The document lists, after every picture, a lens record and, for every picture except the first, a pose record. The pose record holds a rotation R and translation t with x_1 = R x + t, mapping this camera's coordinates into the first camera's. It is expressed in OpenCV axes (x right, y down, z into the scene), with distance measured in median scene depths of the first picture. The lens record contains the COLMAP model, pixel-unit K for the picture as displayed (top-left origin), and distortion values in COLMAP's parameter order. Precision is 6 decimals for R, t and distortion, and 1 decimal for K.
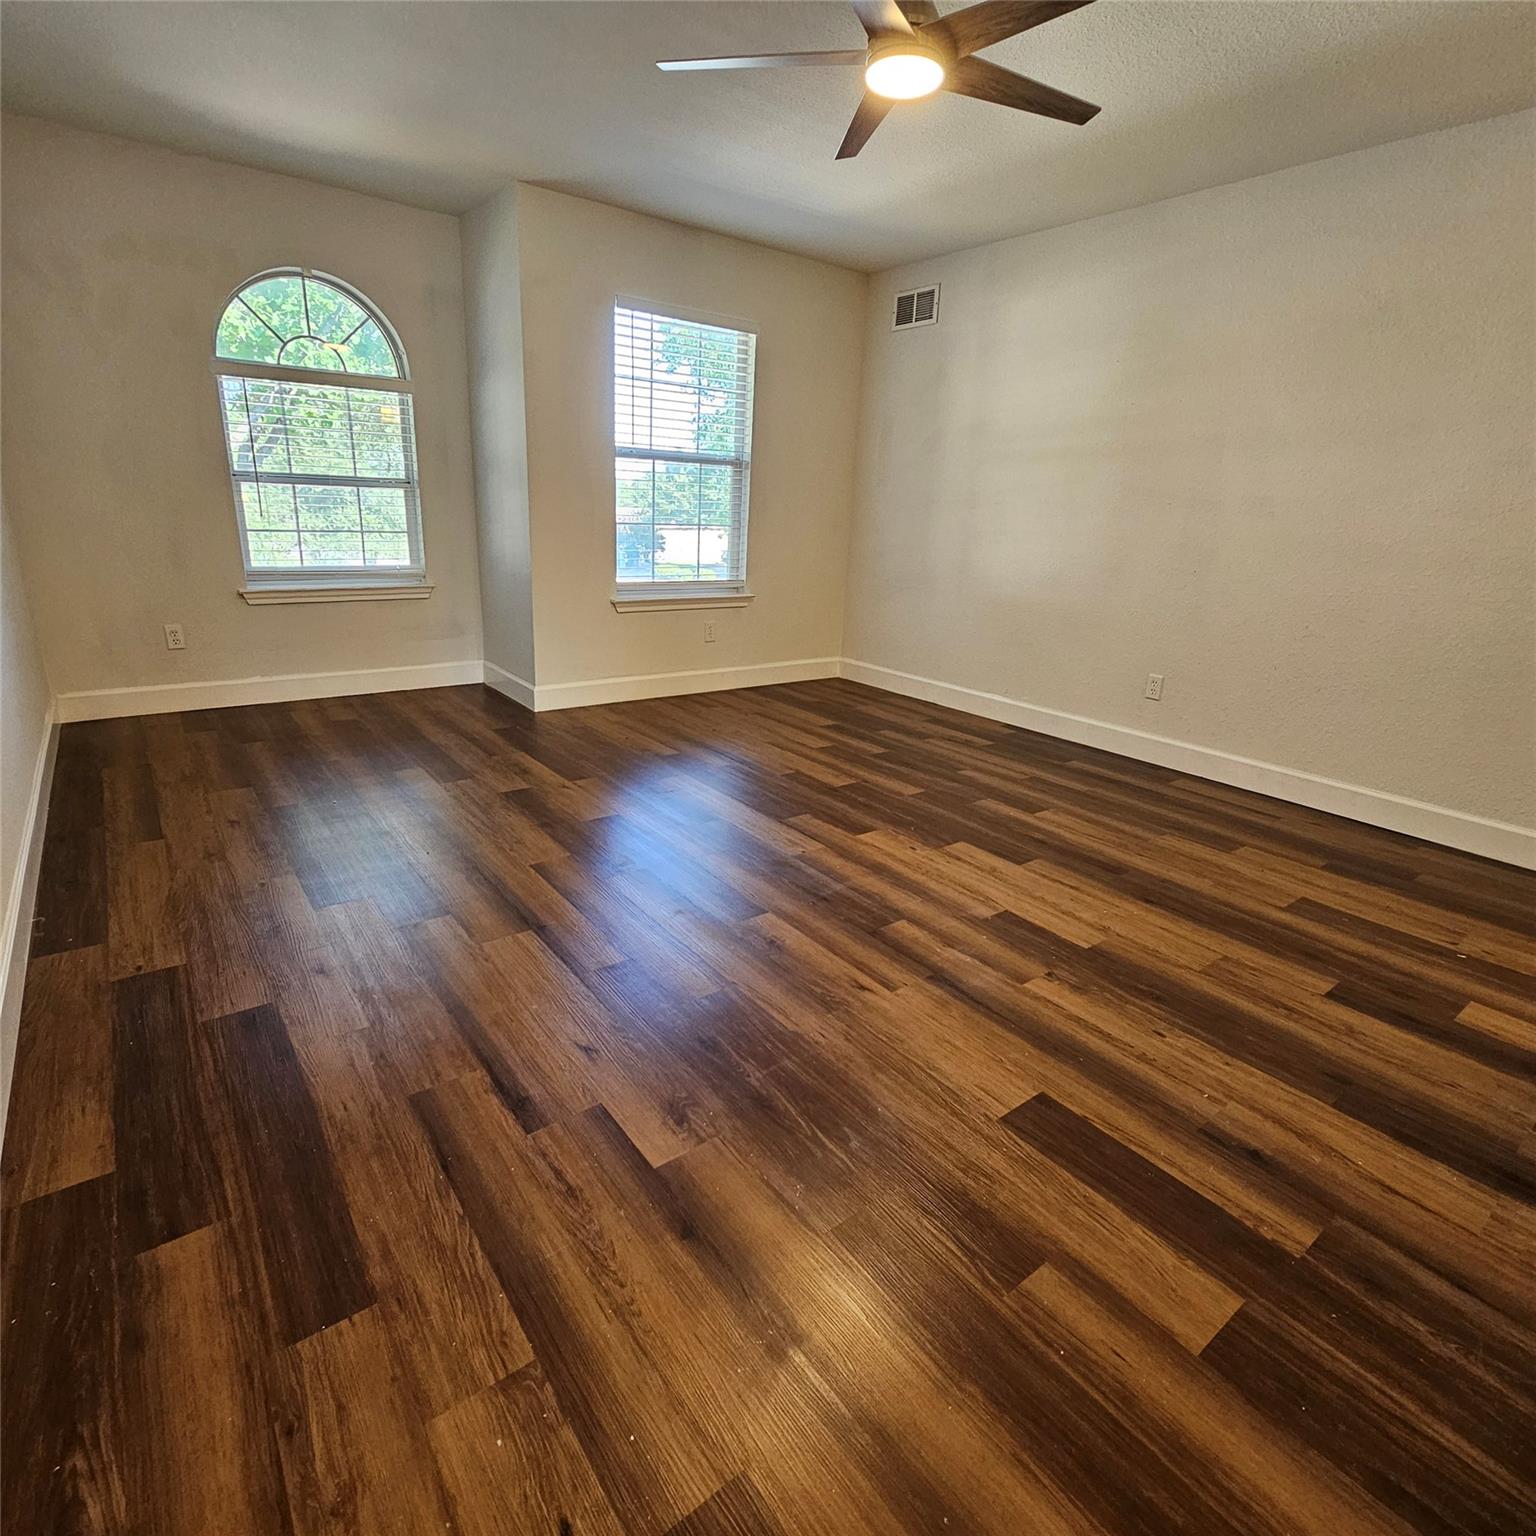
lens RADIAL K [[838.2, 0, 772.3], [0, 838.2, 764.5], [0, 0, 1]] dist [0.002474, -0.000022]
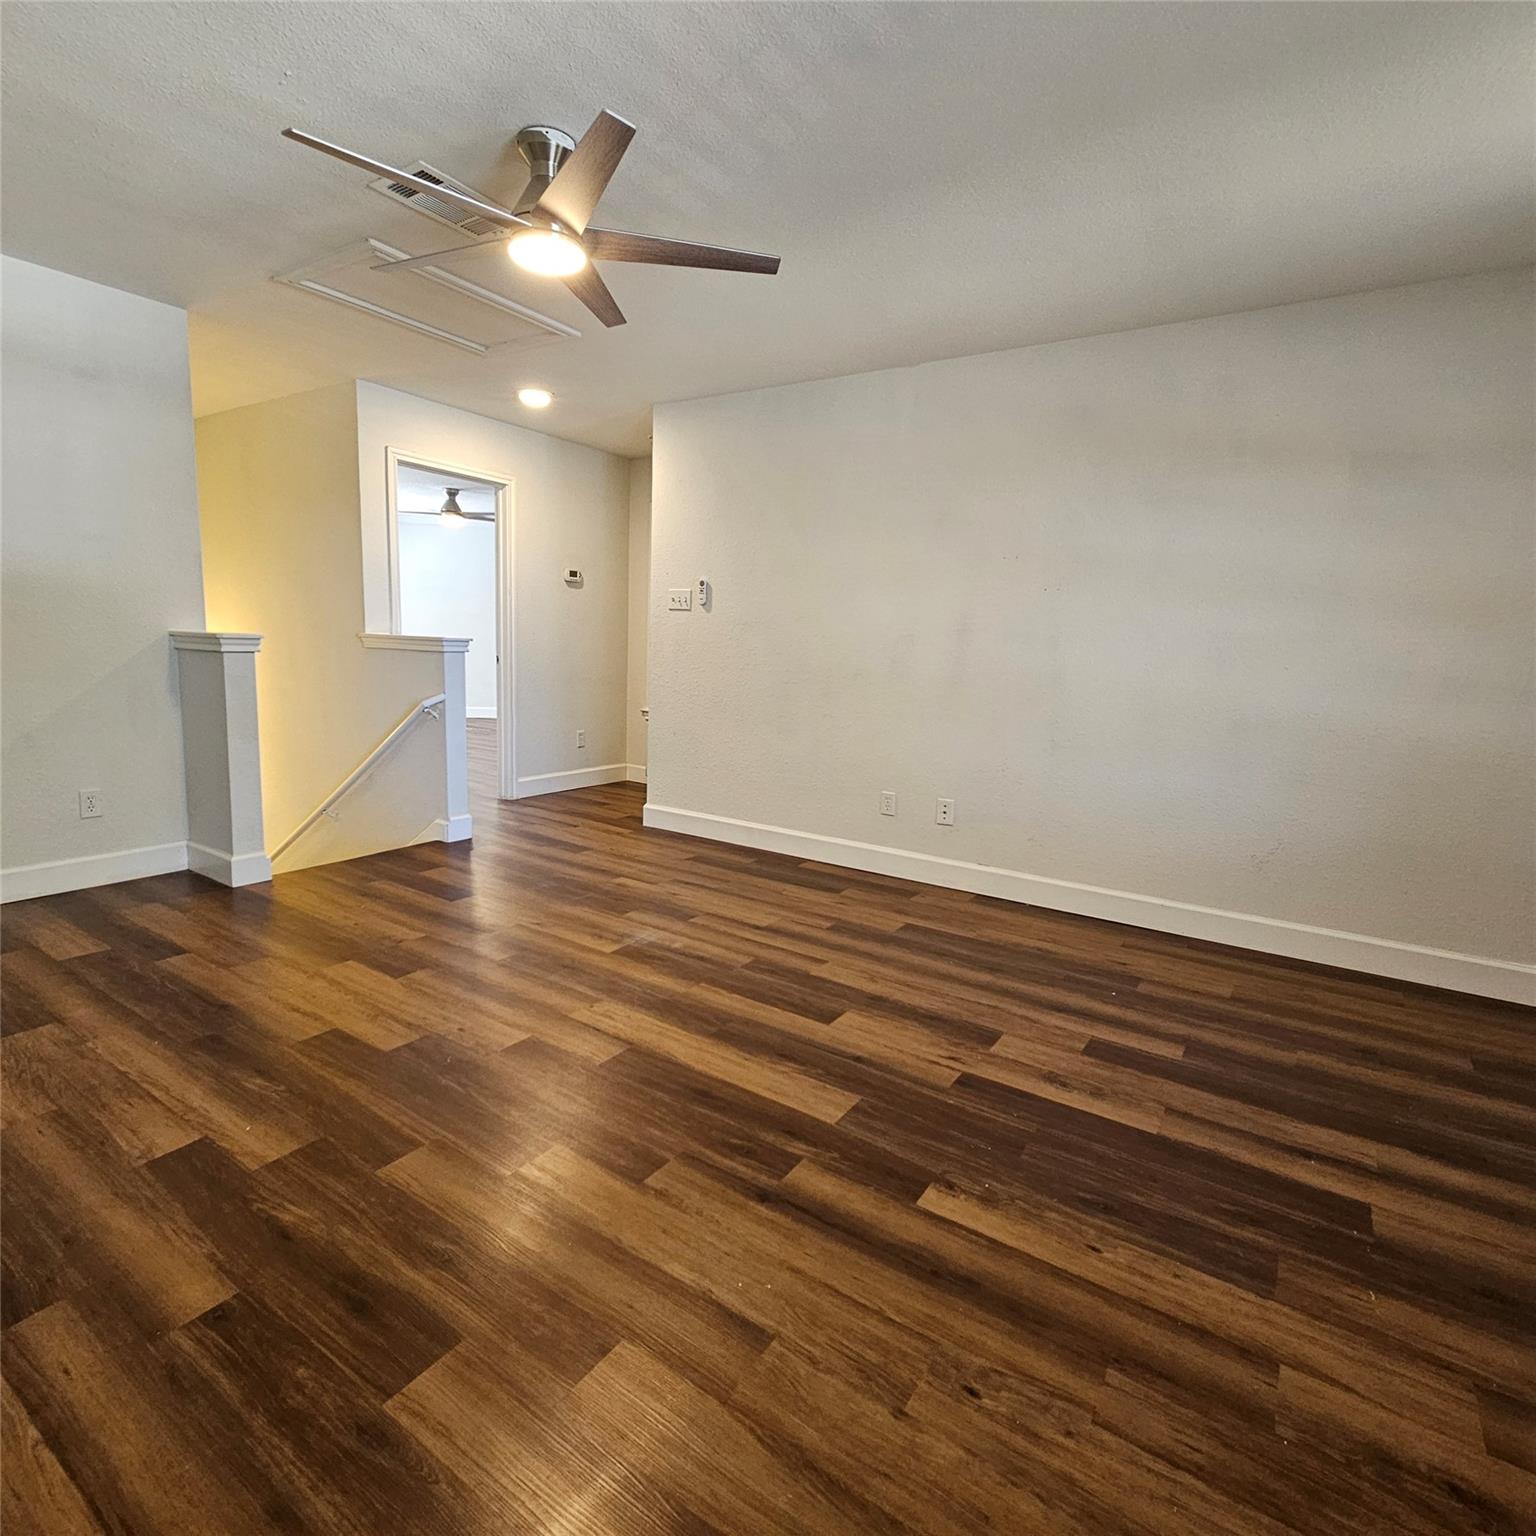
lens RADIAL K [[838.2, 0, 767.3], [0, 838.2, 767.0], [0, 0, 1]] dist [0.002474, -0.000022]
pose [[-0.944517, -0.030420, -0.327051, 0.159223], [-0.172153, 0.893834, 0.414034, -0.527571], [0.279734, 0.447365, -0.849478, 1.661747]]
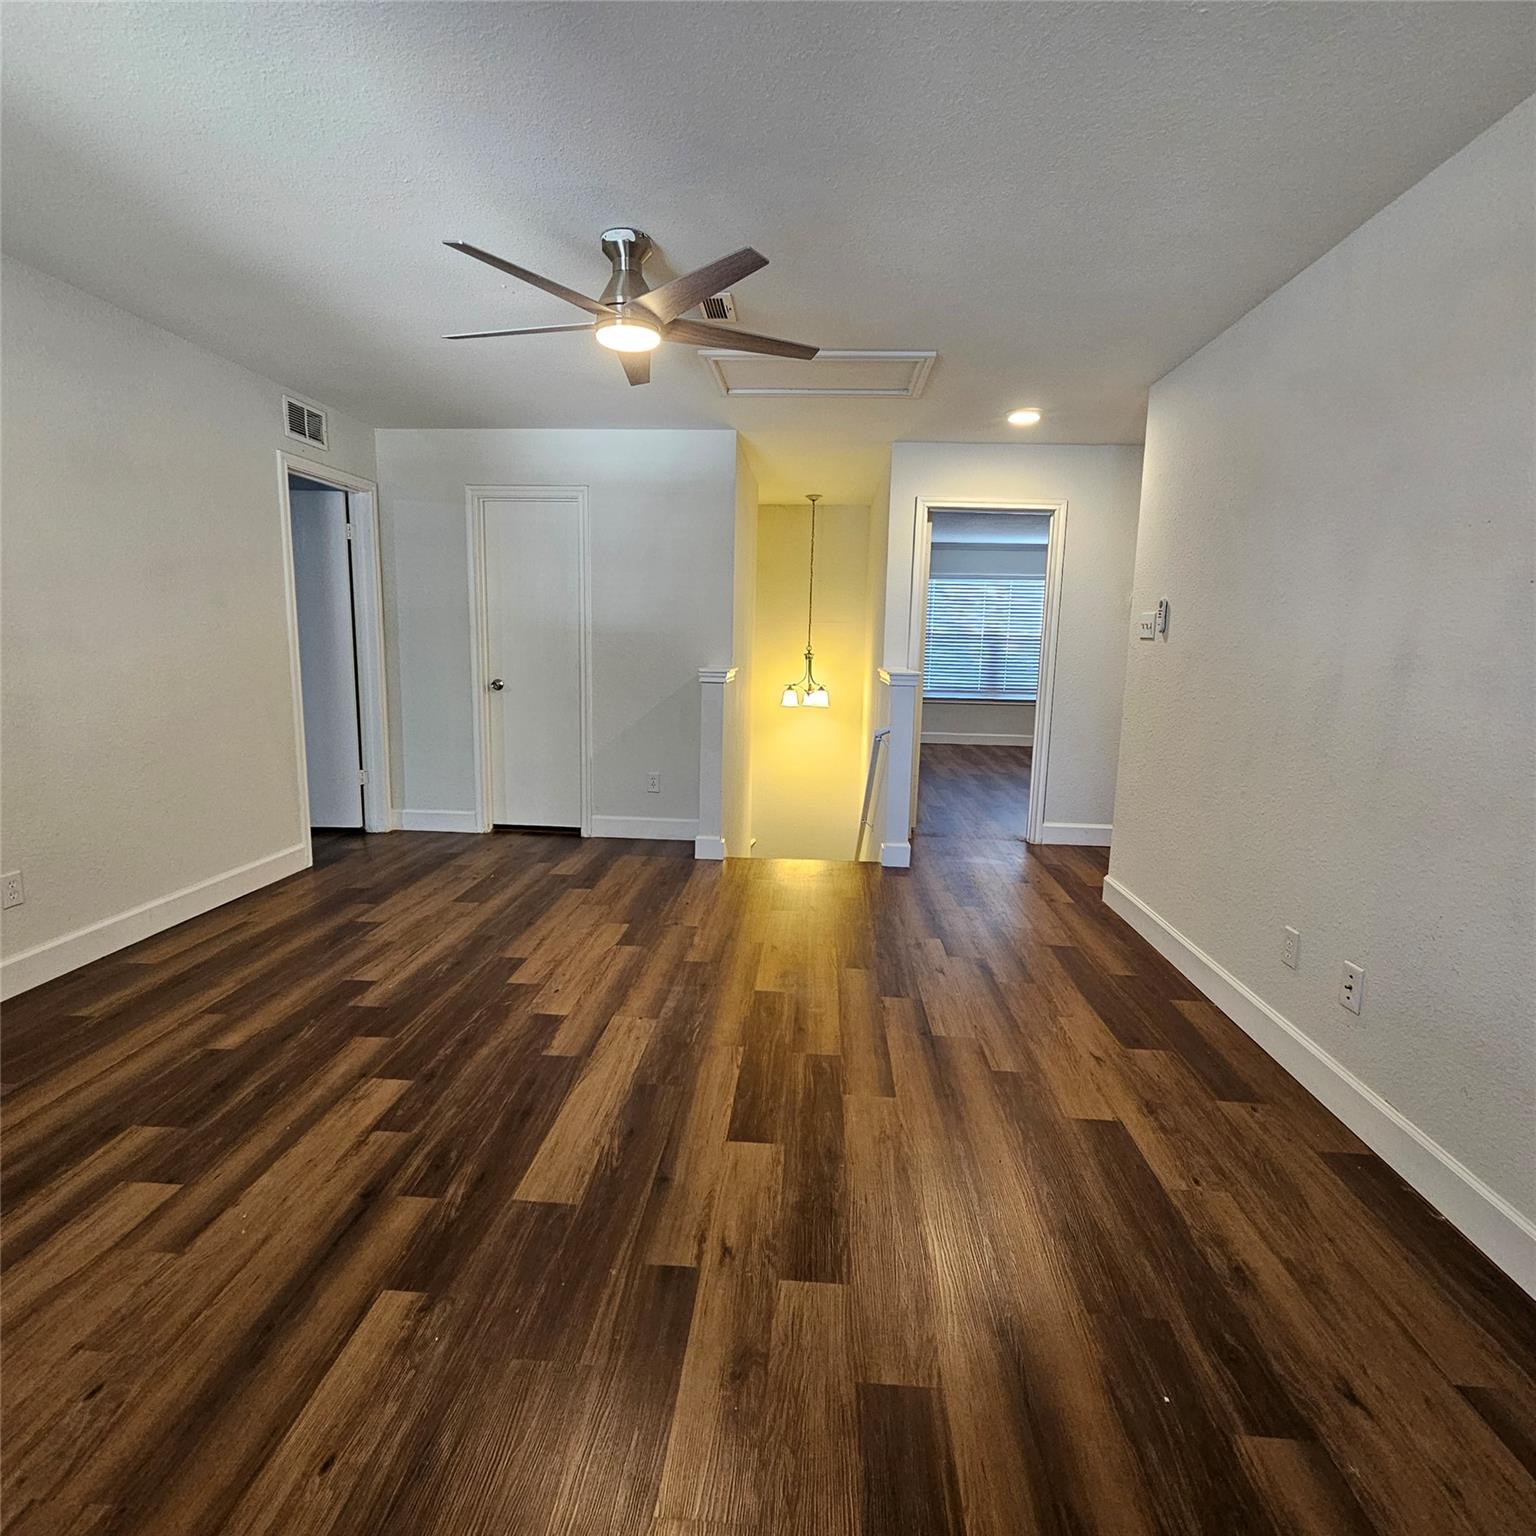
lens RADIAL K [[838.2, 0, 760.8], [0, 838.2, 764.8], [0, 0, 1]] dist [0.002474, -0.000022]
pose [[-0.745270, -0.158760, 0.647587, -0.634156], [0.147468, 0.907940, 0.392300, -0.512455], [-0.650251, 0.387867, -0.653248, 1.387164]]
